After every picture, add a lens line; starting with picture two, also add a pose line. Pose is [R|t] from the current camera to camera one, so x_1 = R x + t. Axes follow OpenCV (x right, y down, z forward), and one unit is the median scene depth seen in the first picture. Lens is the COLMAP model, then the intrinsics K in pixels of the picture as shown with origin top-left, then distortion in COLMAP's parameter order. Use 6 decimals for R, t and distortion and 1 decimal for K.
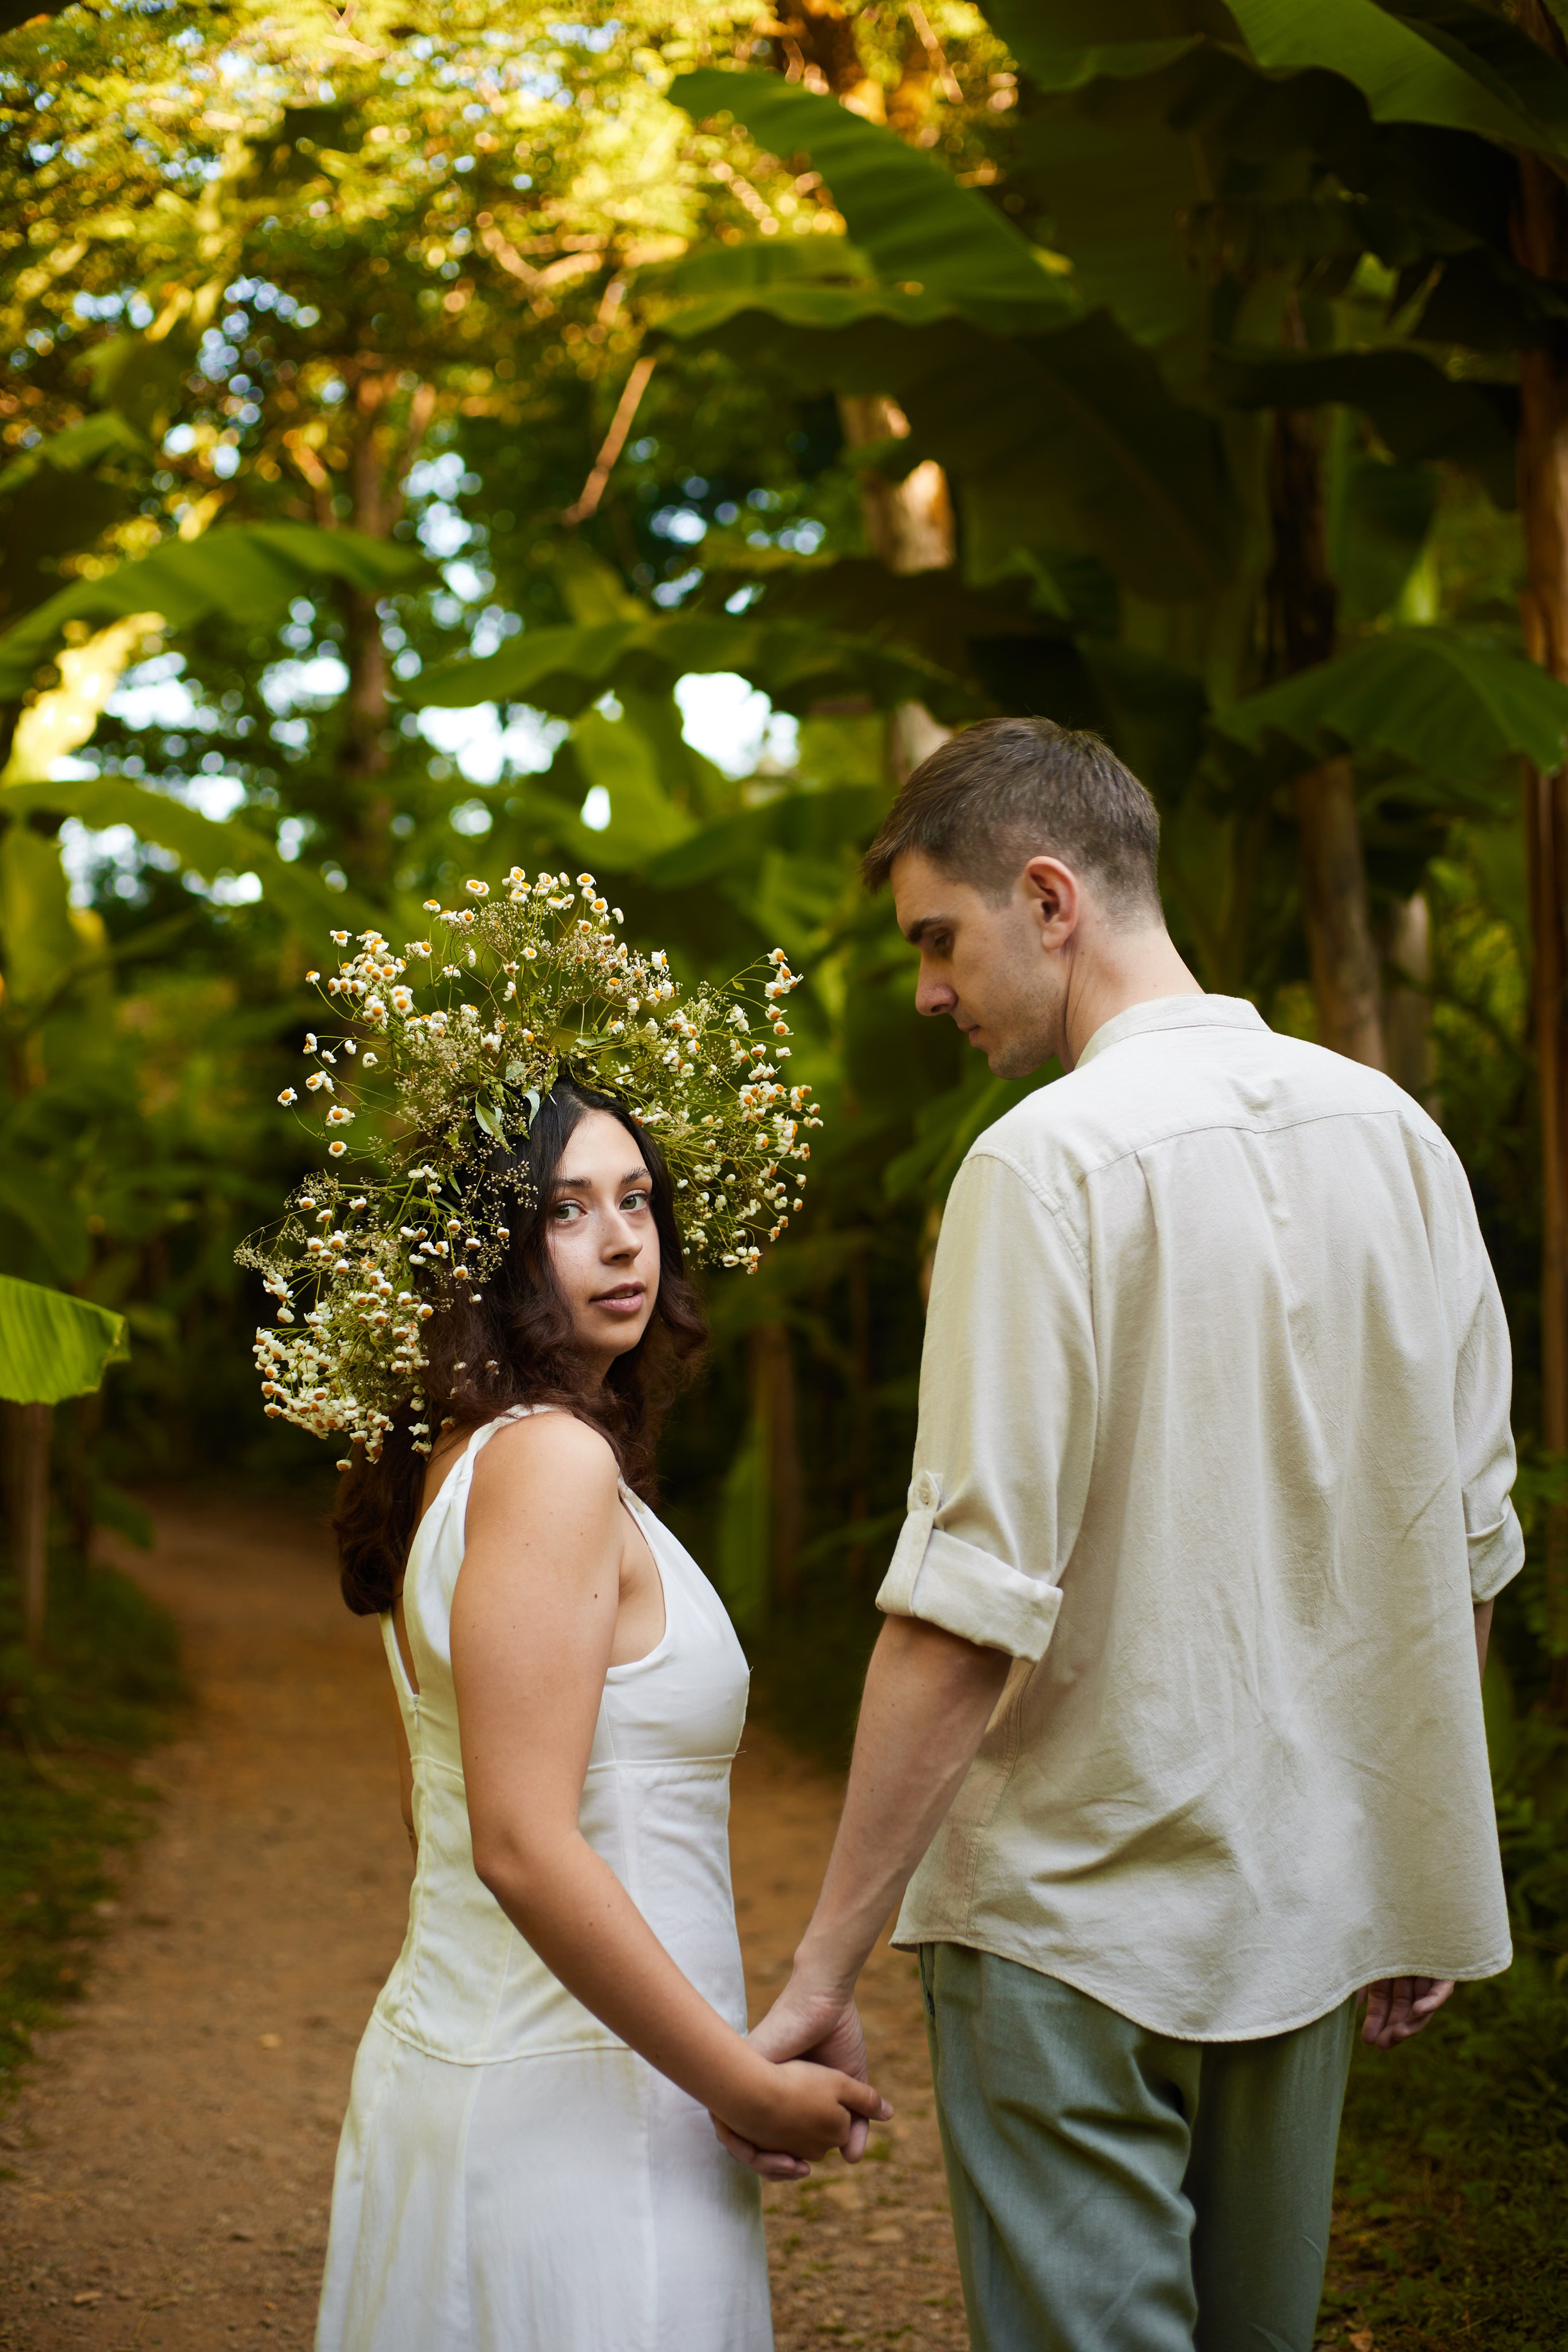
lens RADIAL K [[3401.8, 0, 798.0], [0, 3401.8, 1191.4], [0, 0, 1]] dist [0.007703, 0.000000]
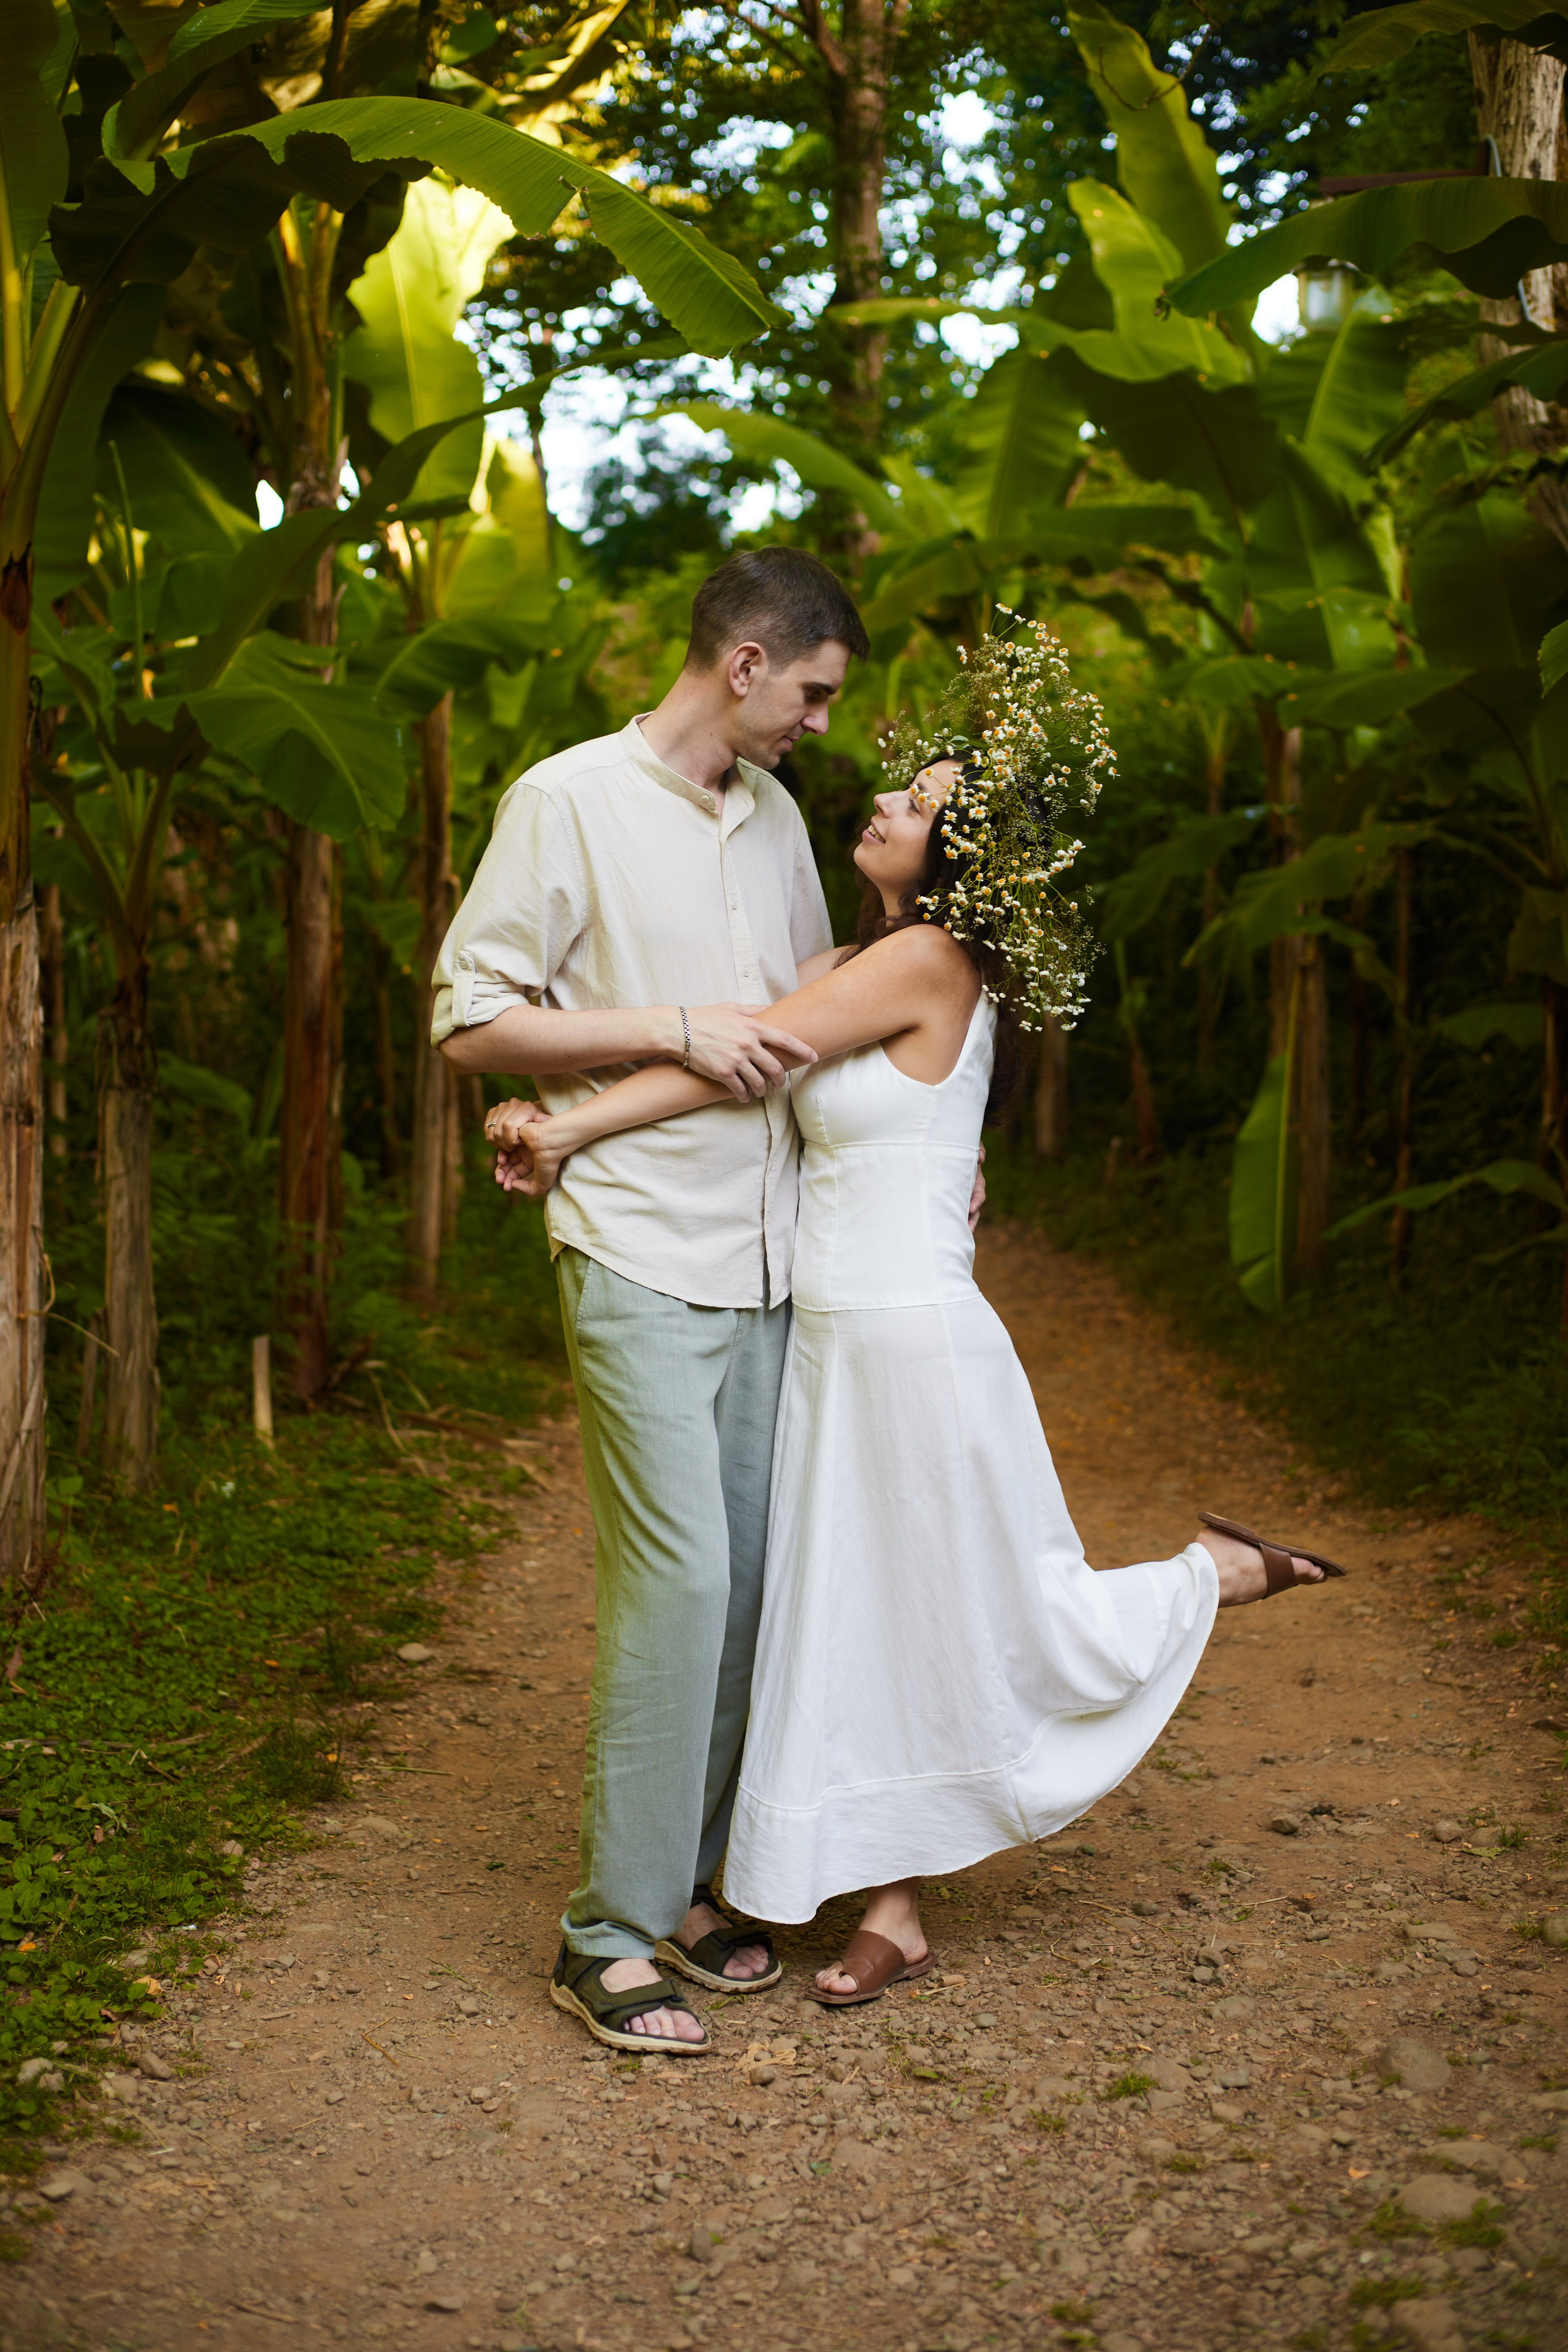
lens RADIAL K [[3401.8, 0, 775.9], [0, 3401.8, 1154.6], [0, 0, 1]] dist [0.007703, 0.000000]
pose [[0.987581, 0.036417, -0.152830, -0.008256], [-0.021711, 0.995066, 0.096812, 0.018959], [0.155601, -0.092291, 0.983499, 0.216203]]
